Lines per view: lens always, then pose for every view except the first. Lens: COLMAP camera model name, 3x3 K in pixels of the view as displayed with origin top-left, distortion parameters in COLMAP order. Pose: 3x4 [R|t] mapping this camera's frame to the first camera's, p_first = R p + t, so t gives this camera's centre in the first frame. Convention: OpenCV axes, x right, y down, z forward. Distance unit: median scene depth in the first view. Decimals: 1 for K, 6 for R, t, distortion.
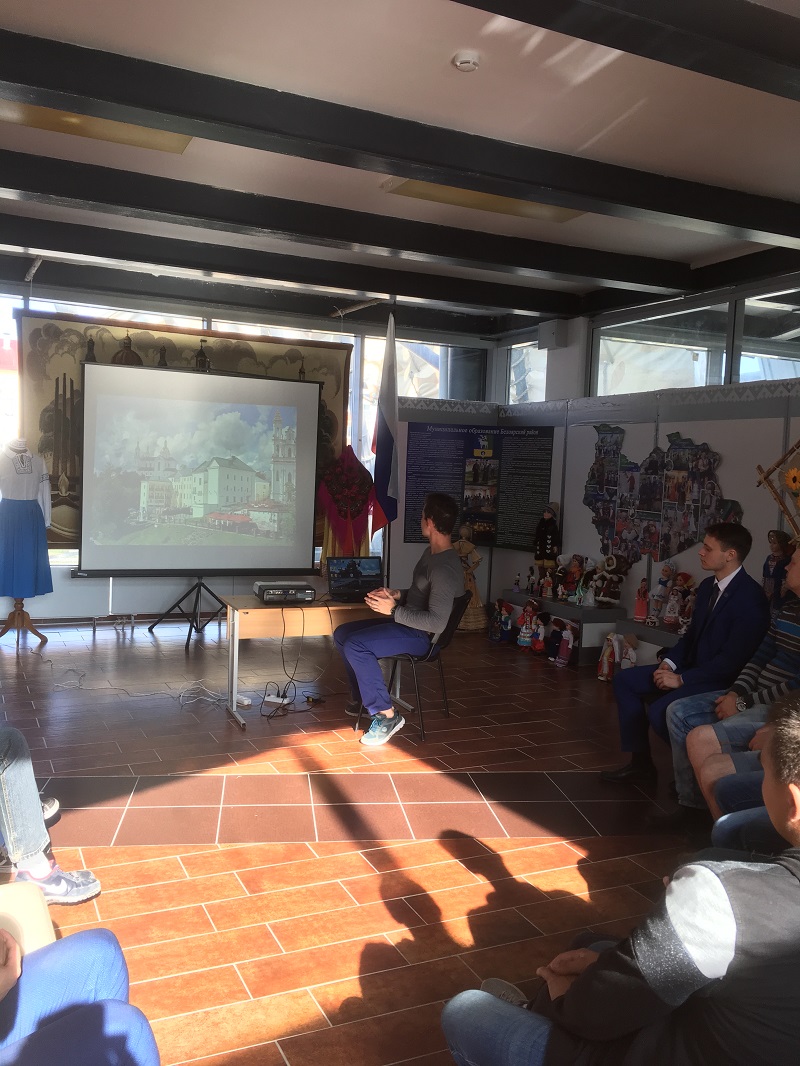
lens RADIAL K [[912.7, 0, 400.0], [0, 912.7, 533.0], [0, 0, 1]] dist [0.078647, 0.001829]
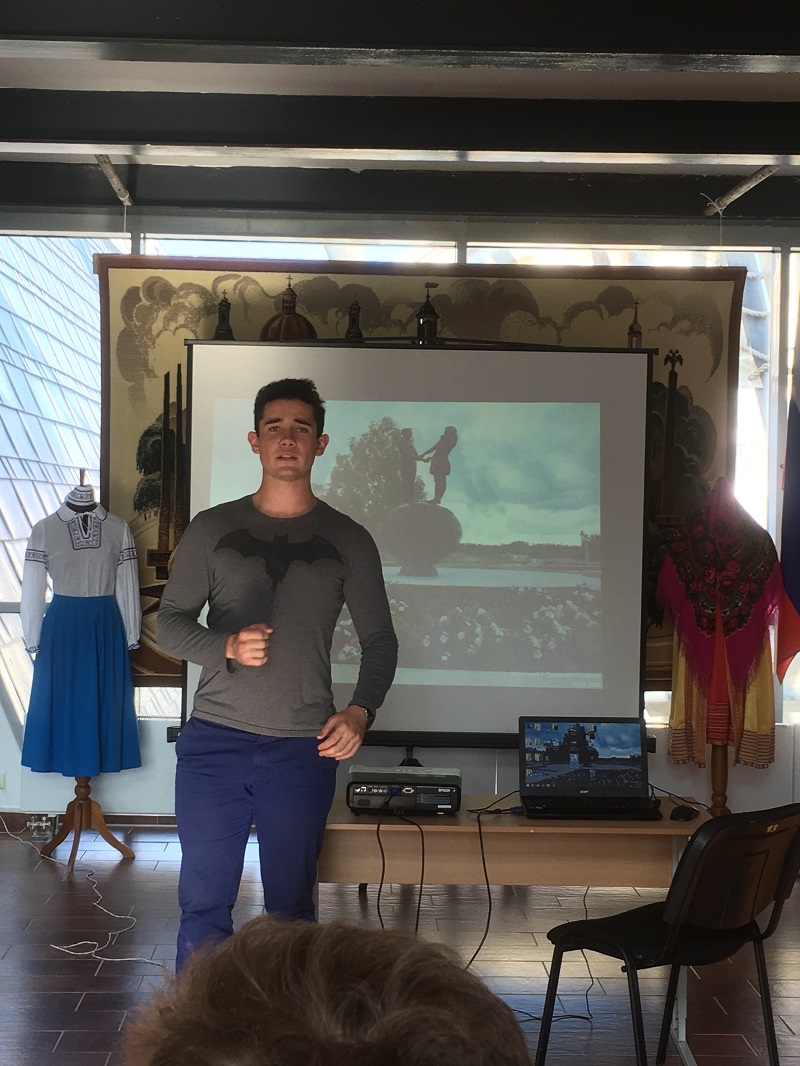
lens RADIAL K [[1763.4, 0, 400.0], [0, 1763.4, 533.0], [0, 0, 1]] dist [0.034393, 0.077843]
pose [[0.918944, -0.017738, -0.393989, 0.158876], [-0.009101, 0.997768, -0.066148, -0.005357], [0.394283, 0.064372, 0.916732, 0.098875]]
